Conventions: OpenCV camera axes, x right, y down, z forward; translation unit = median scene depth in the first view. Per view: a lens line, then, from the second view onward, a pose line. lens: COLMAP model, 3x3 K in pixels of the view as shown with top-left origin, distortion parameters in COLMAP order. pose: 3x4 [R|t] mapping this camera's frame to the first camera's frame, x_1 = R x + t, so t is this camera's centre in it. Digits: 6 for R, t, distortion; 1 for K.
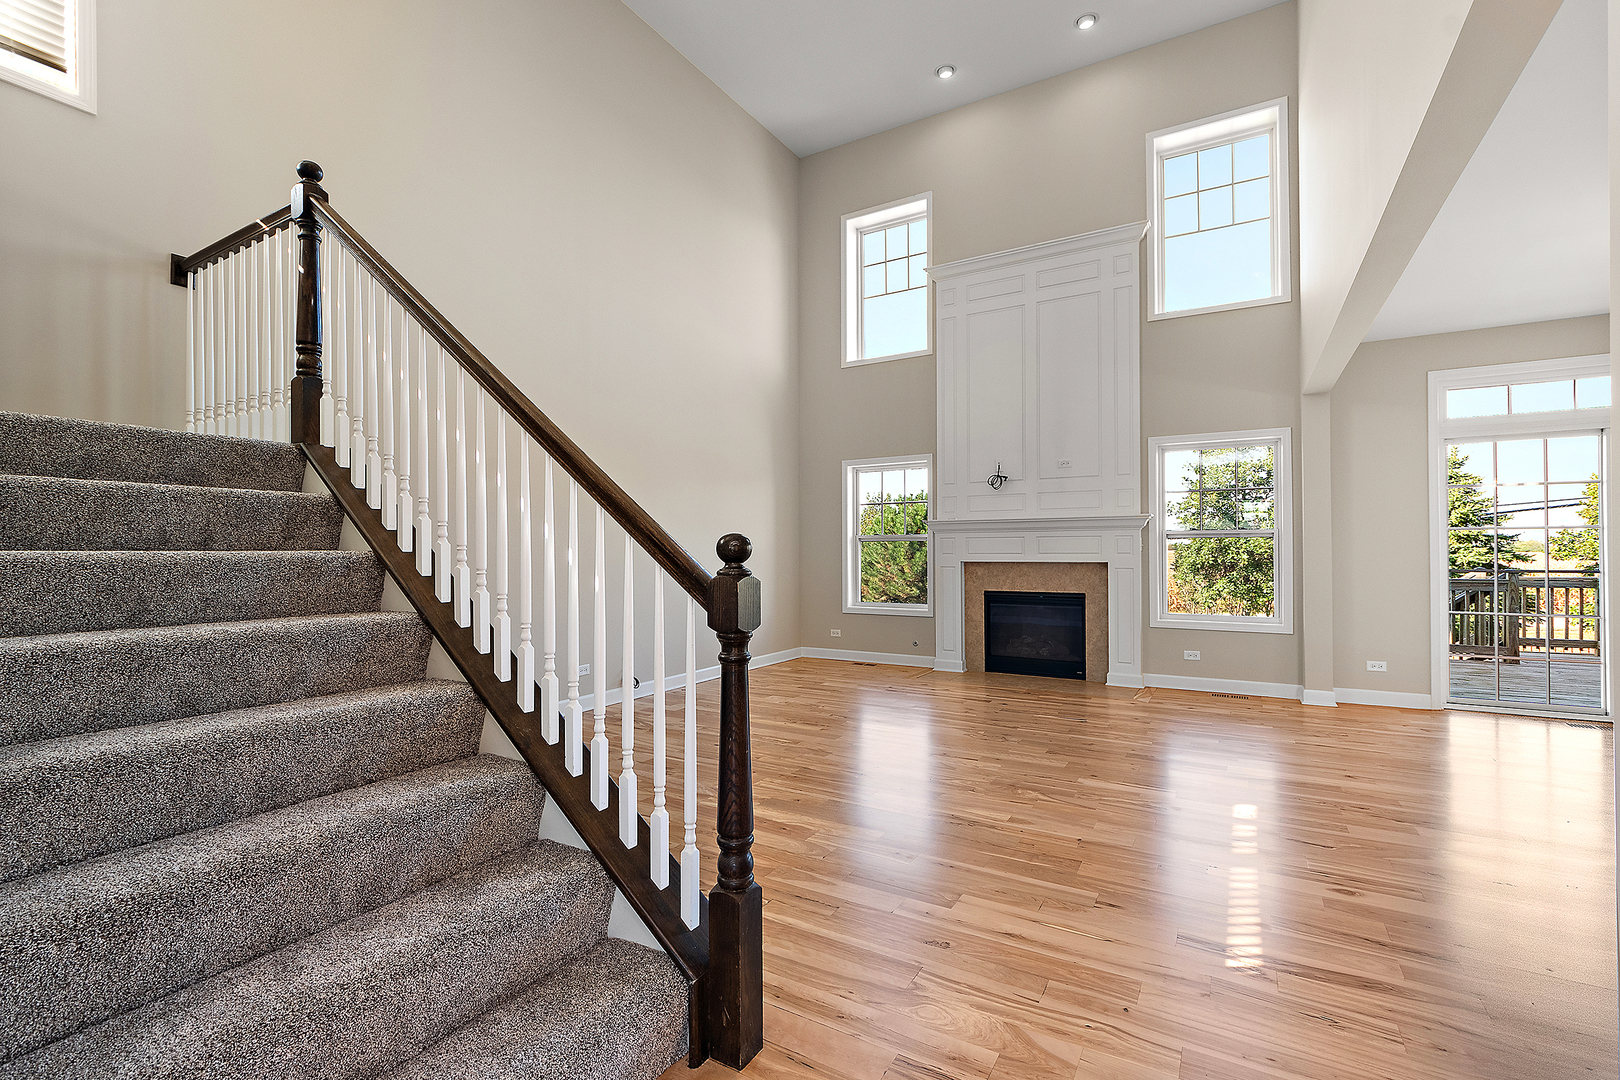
lens RADIAL K [[739.1, 0, 781.5], [0, 739.1, 547.6], [0, 0, 1]] dist [-0.007717, -0.000720]
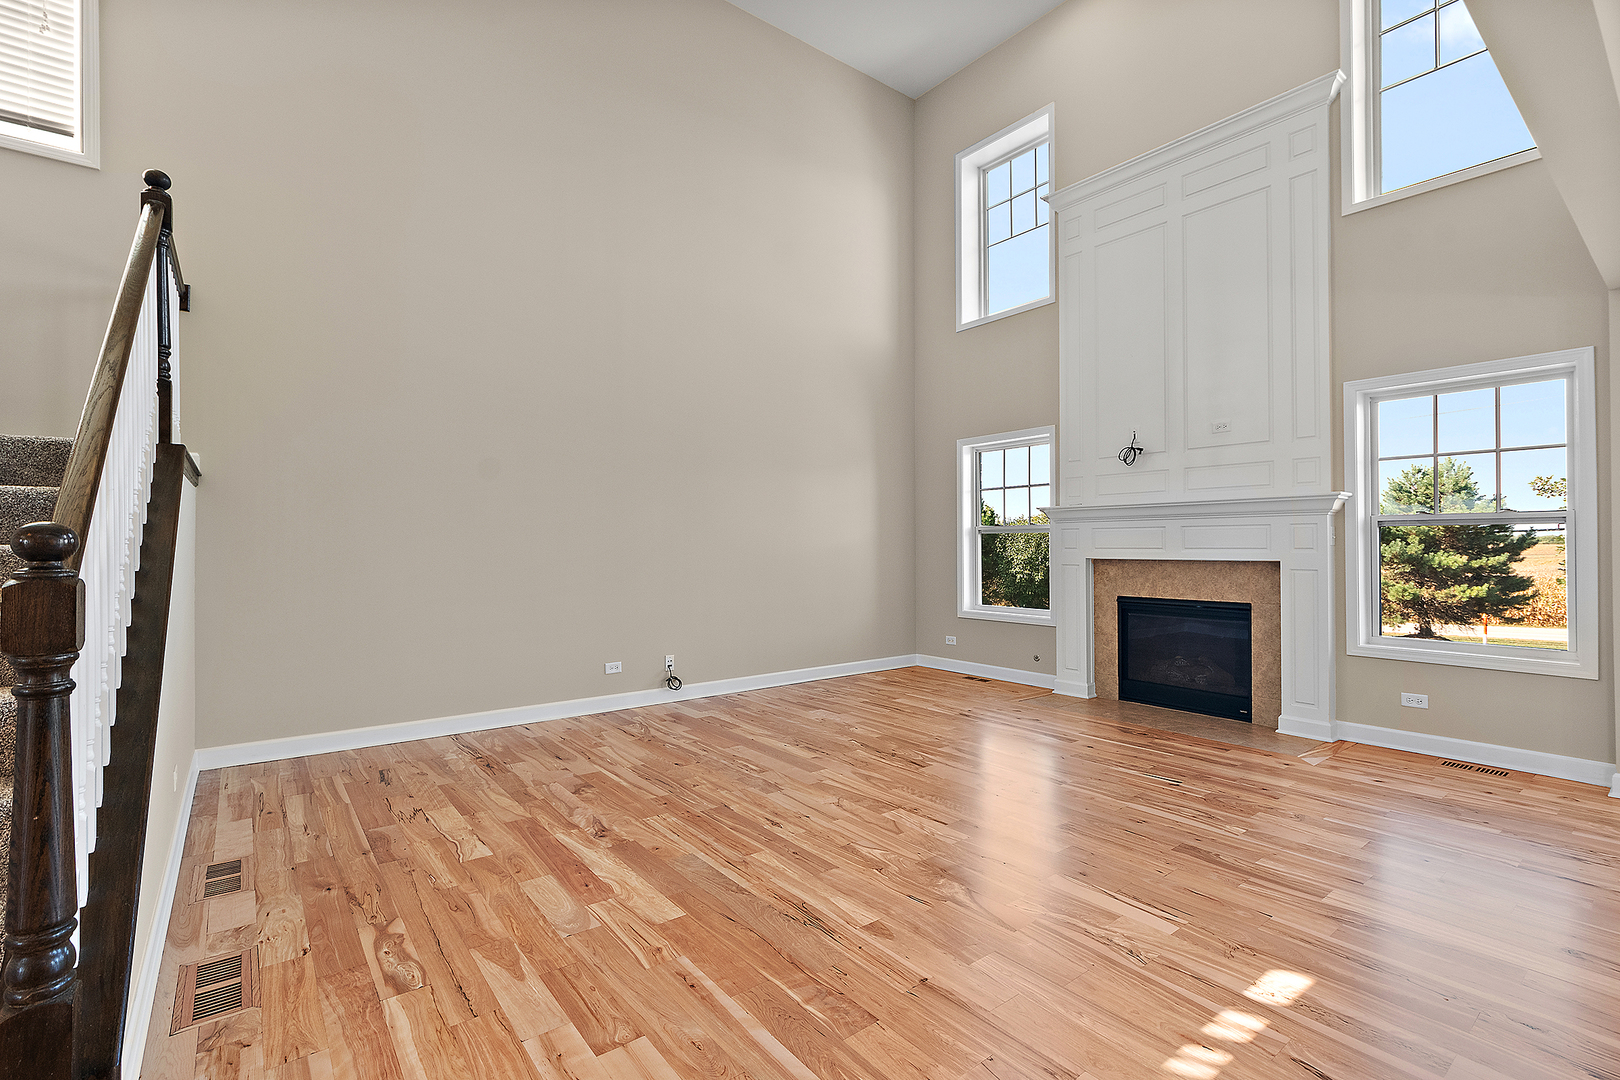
lens RADIAL K [[739.1, 0, 782.4], [0, 739.1, 540.5], [0, 0, 1]] dist [-0.007717, -0.000720]
pose [[0.932152, -0.001162, -0.362066, 0.234293], [0.000974, 0.999999, -0.000704, -0.000261], [0.362066, 0.000303, 0.932152, 0.147890]]
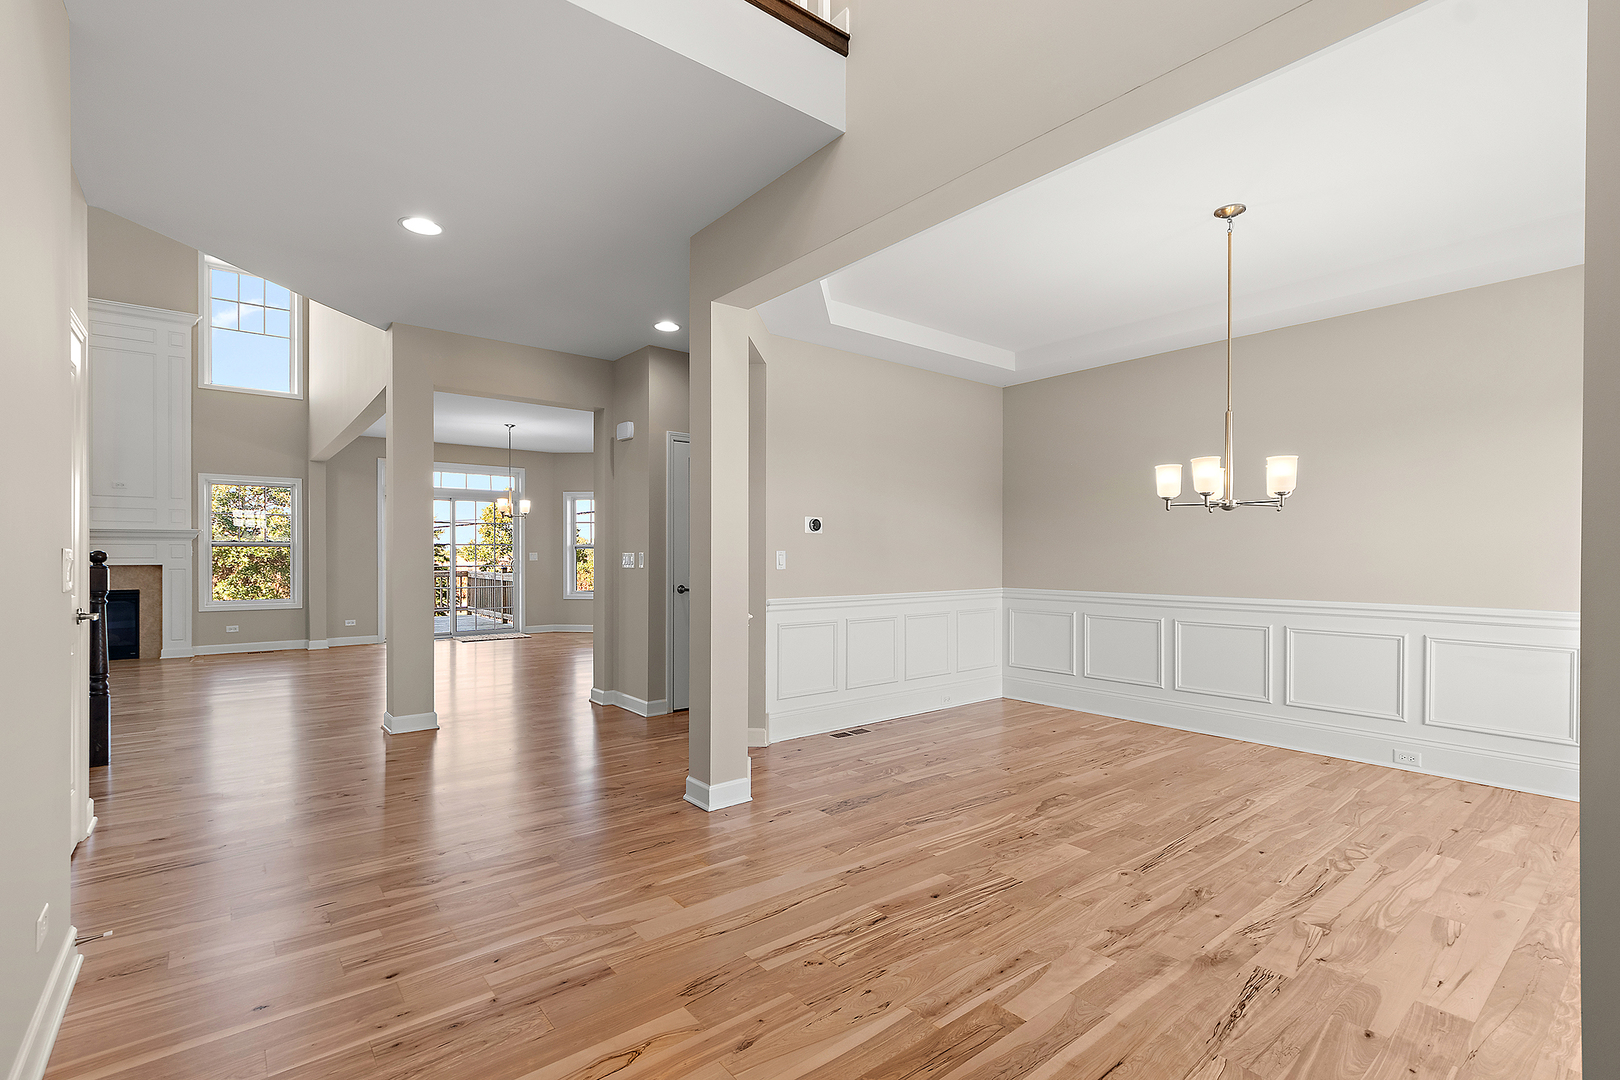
lens RADIAL K [[739.1, 0, 806.3], [0, 739.1, 552.4], [0, 0, 1]] dist [-0.007717, -0.000720]
pose [[0.338044, 0.003094, 0.941125, -0.368613], [-0.004698, 0.999988, -0.001600, -0.004950], [-0.941118, -0.003880, 0.338055, -0.476913]]
